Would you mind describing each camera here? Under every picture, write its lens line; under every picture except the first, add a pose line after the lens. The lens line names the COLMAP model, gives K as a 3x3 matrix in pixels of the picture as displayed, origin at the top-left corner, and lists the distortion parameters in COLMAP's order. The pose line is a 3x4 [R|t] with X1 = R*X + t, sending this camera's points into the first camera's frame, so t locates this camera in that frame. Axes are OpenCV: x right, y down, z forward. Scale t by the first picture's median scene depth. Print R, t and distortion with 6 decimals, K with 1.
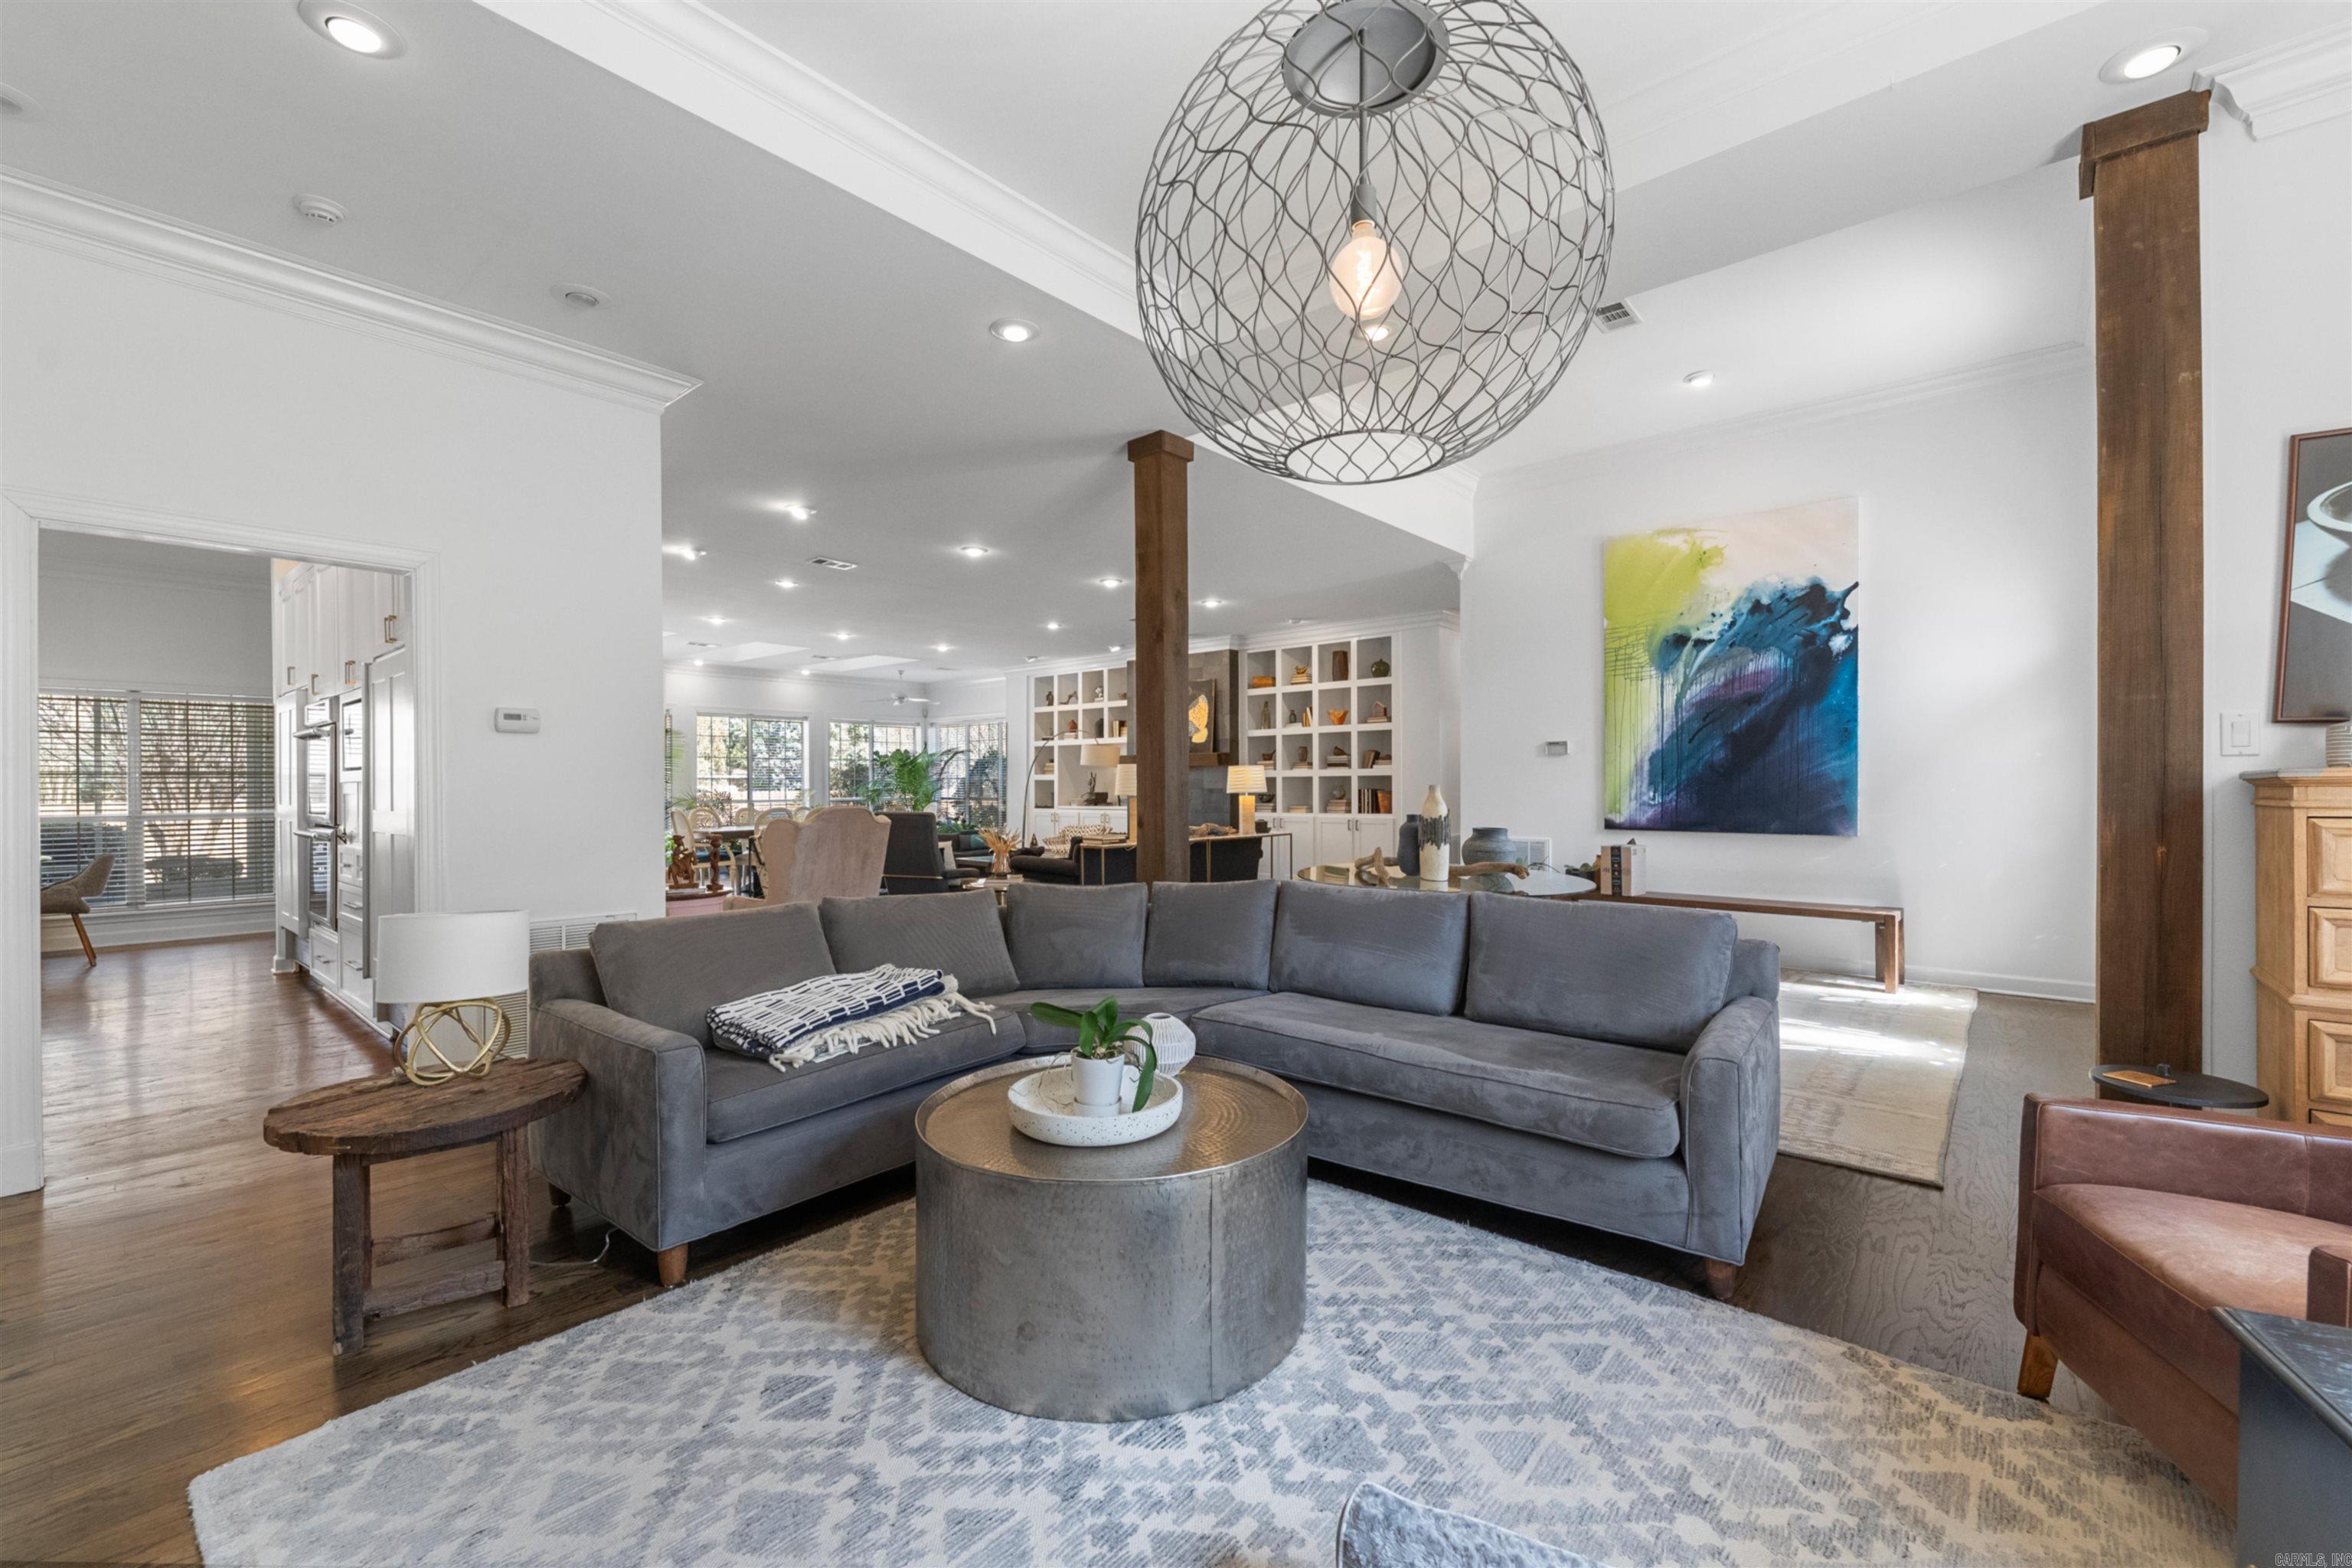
lens RADIAL K [[962.0, 0, 1188.4], [0, 962.0, 791.1], [0, 0, 1]] dist [0.010168, -0.002435]
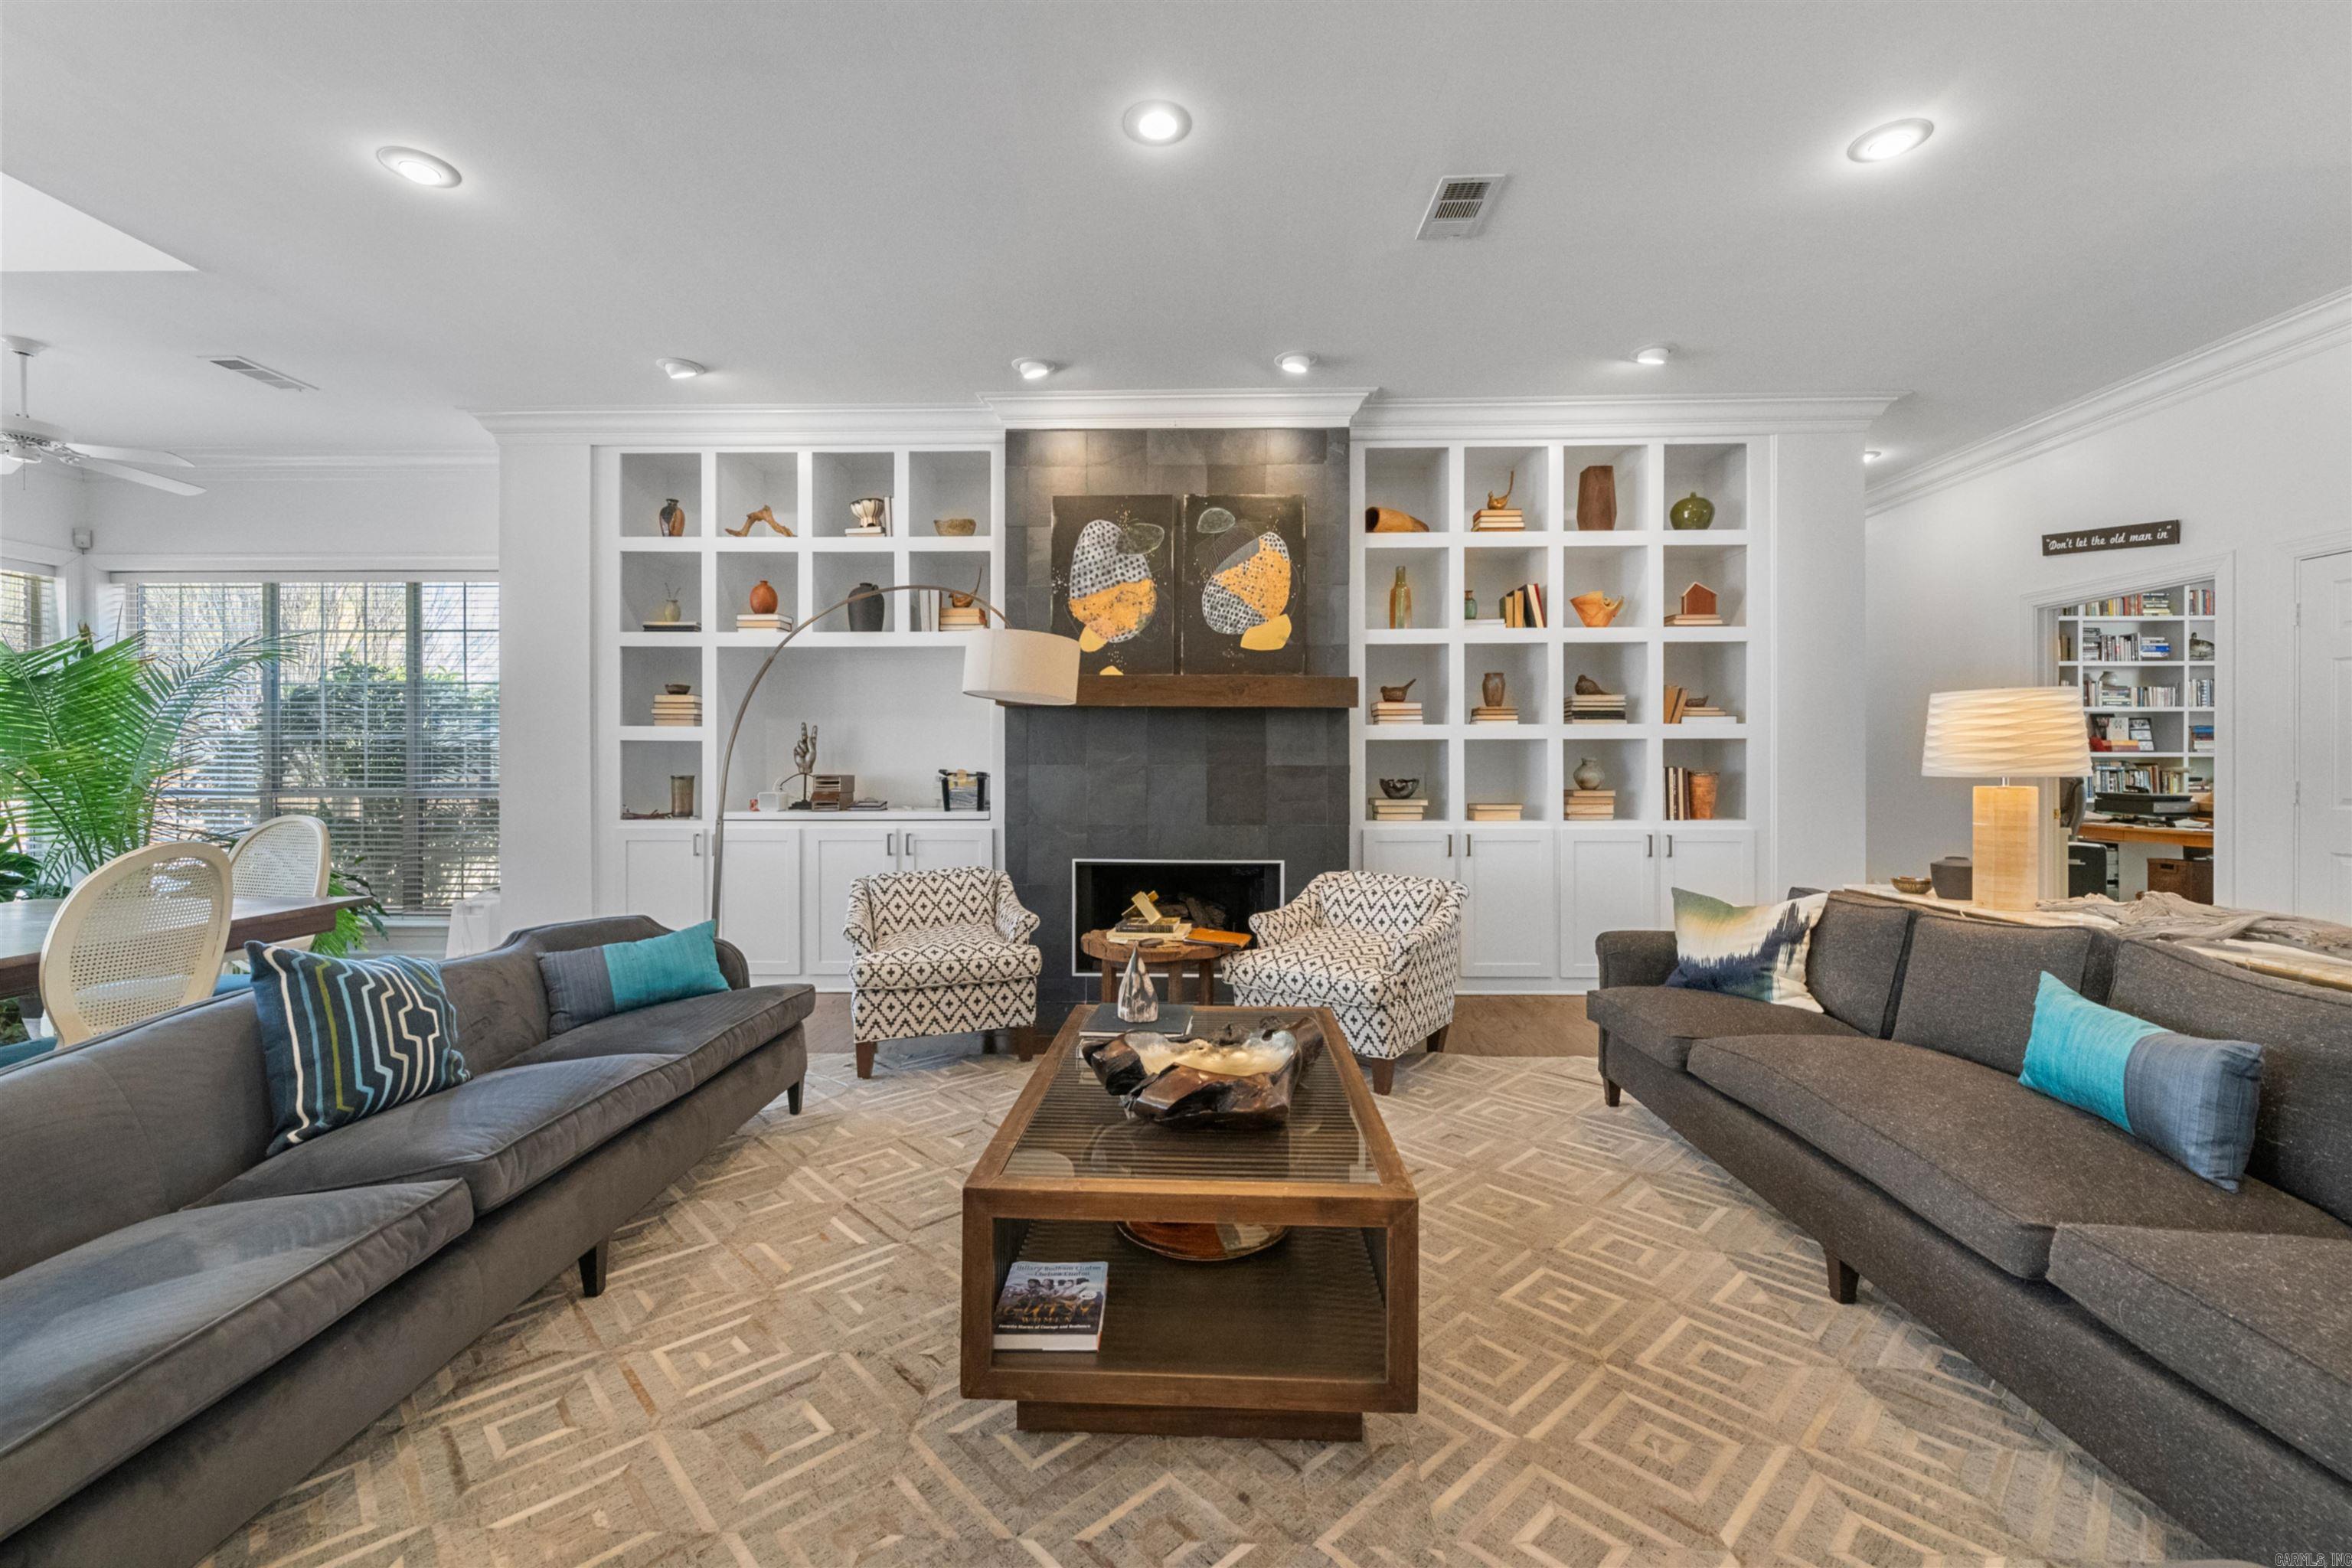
lens RADIAL K [[962.0, 0, 1167.4], [0, 962.0, 755.5], [0, 0, 1]] dist [0.010168, -0.002435]
pose [[0.782912, 0.010352, 0.622047, -0.368903], [-0.000037, 0.999862, -0.016593, -0.000269], [-0.622133, 0.012968, 0.782804, 0.986264]]
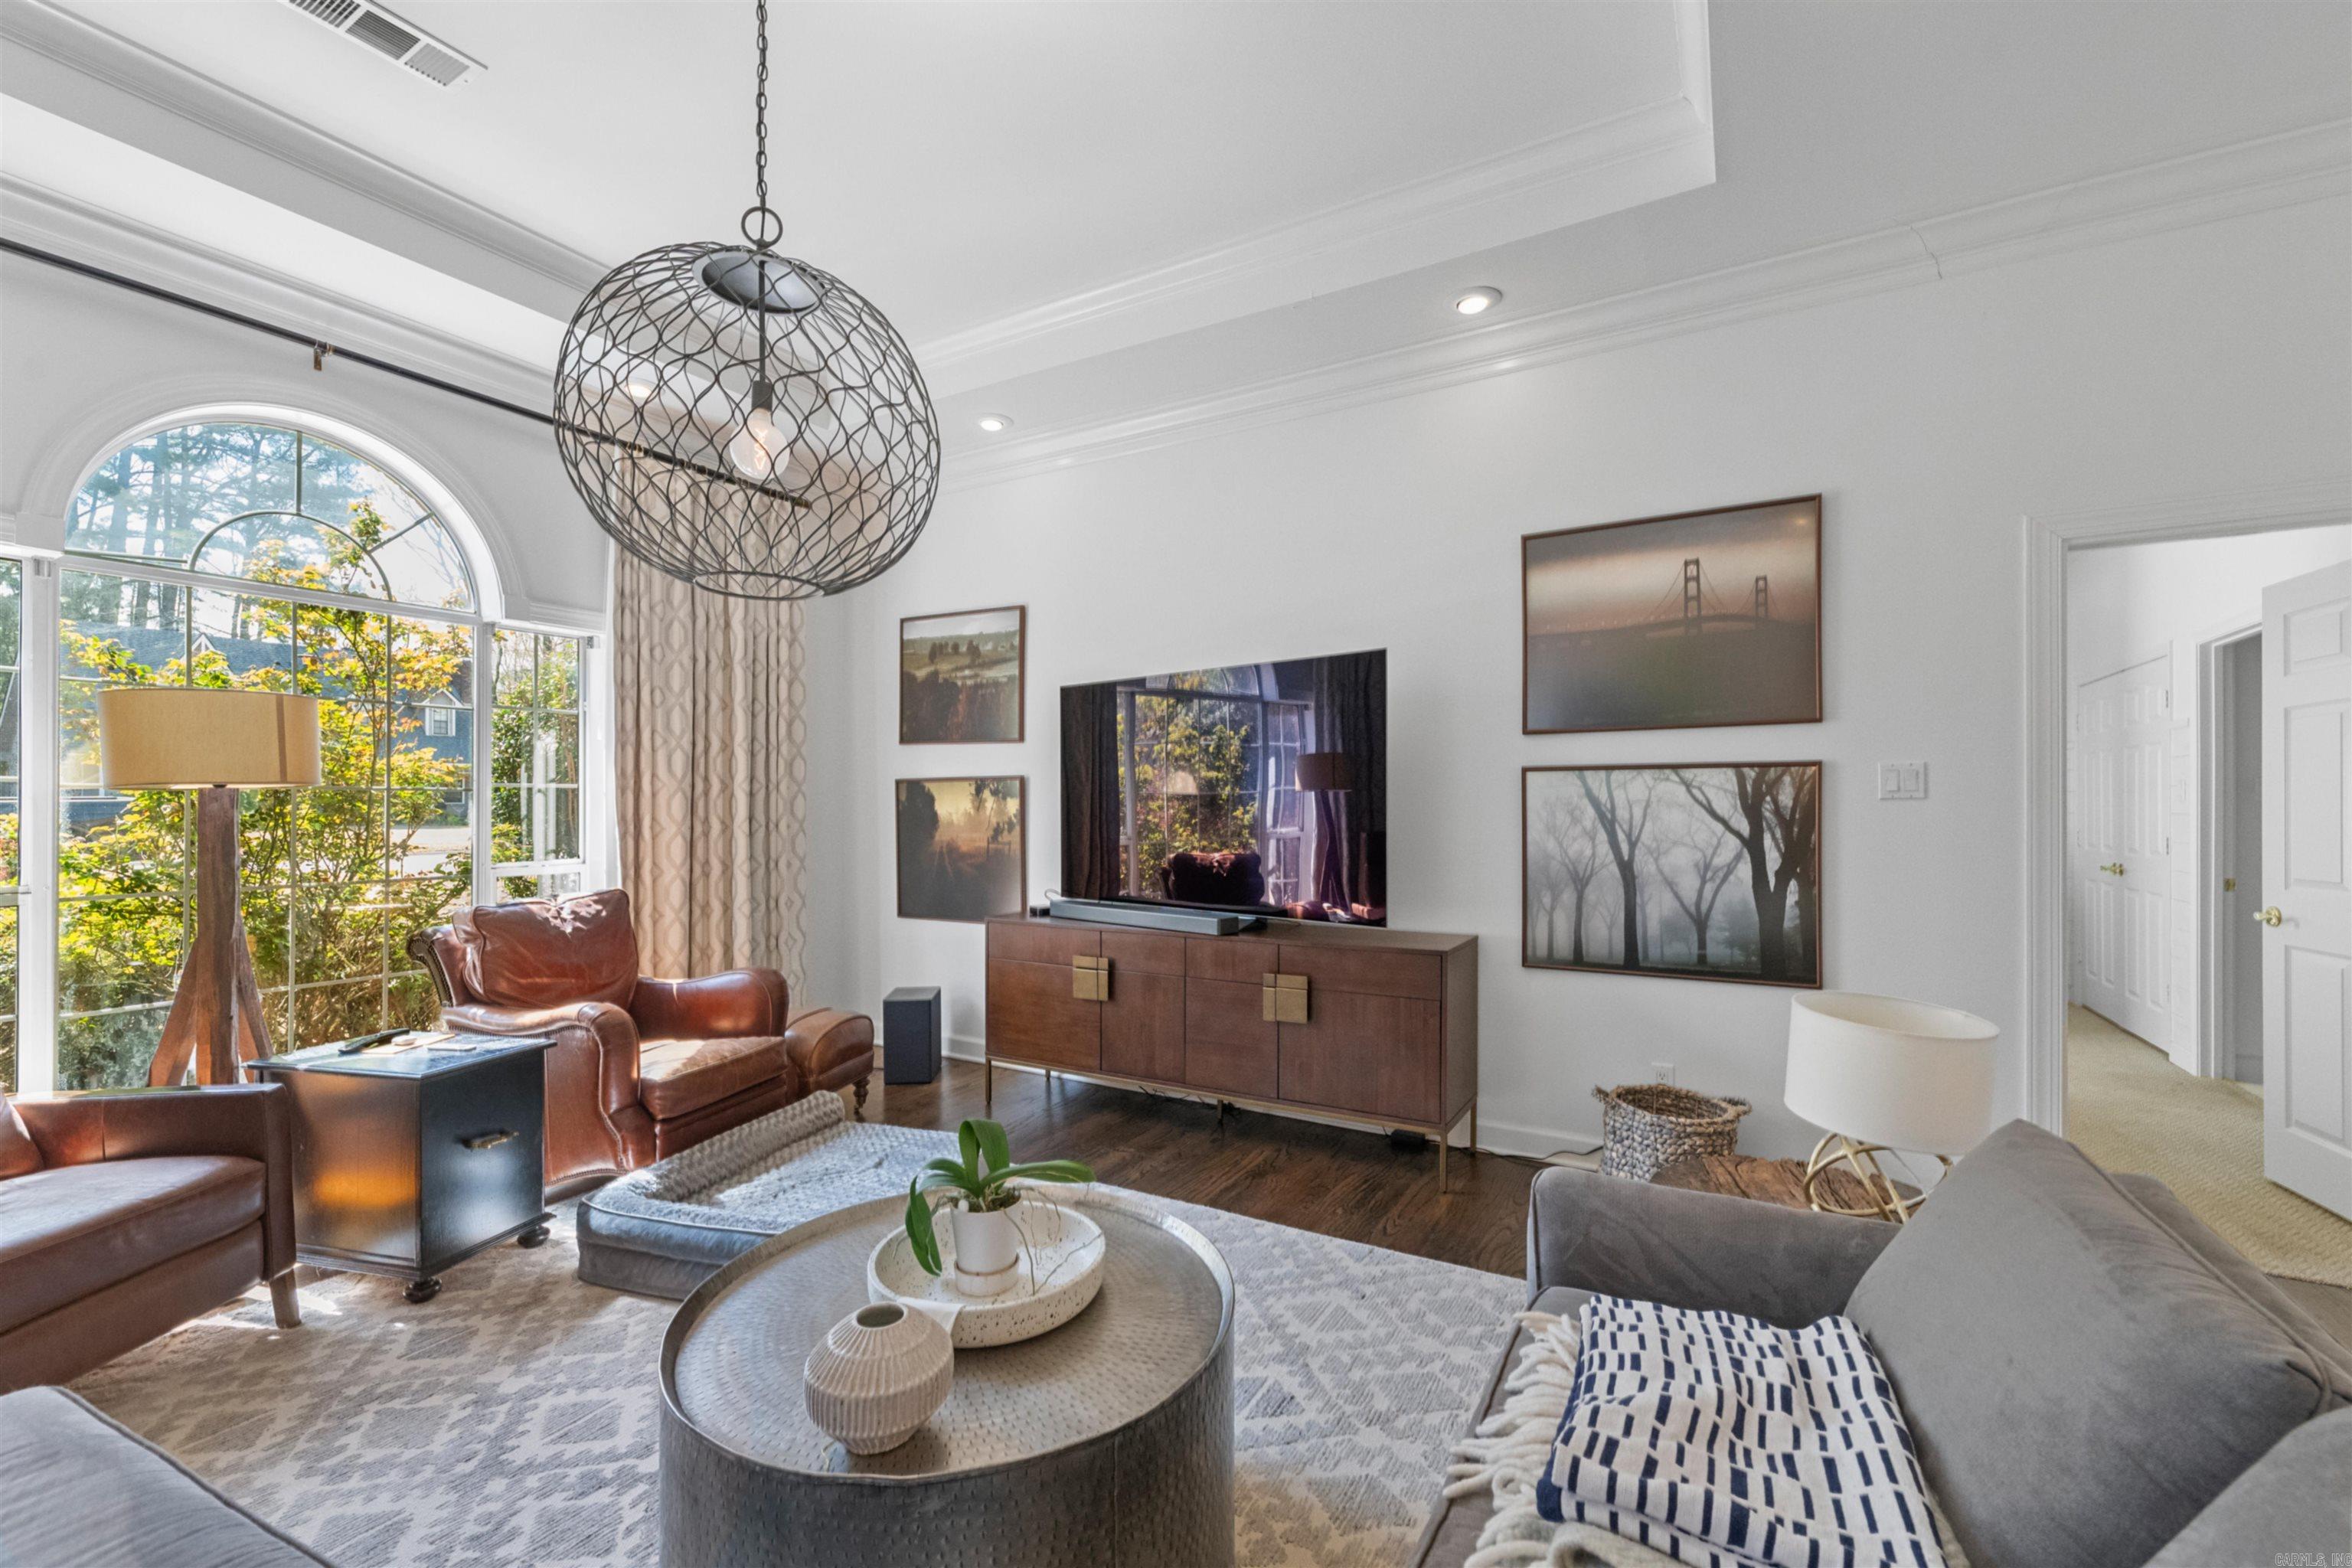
lens RADIAL K [[962.0, 0, 1174.4], [0, 962.0, 805.2], [0, 0, 1]] dist [0.010168, -0.002435]
pose [[-0.985196, 0.002640, -0.171413, -0.028076], [0.001172, 0.999962, 0.008669, -0.010500], [0.171430, 0.008340, -0.985161, 0.450779]]
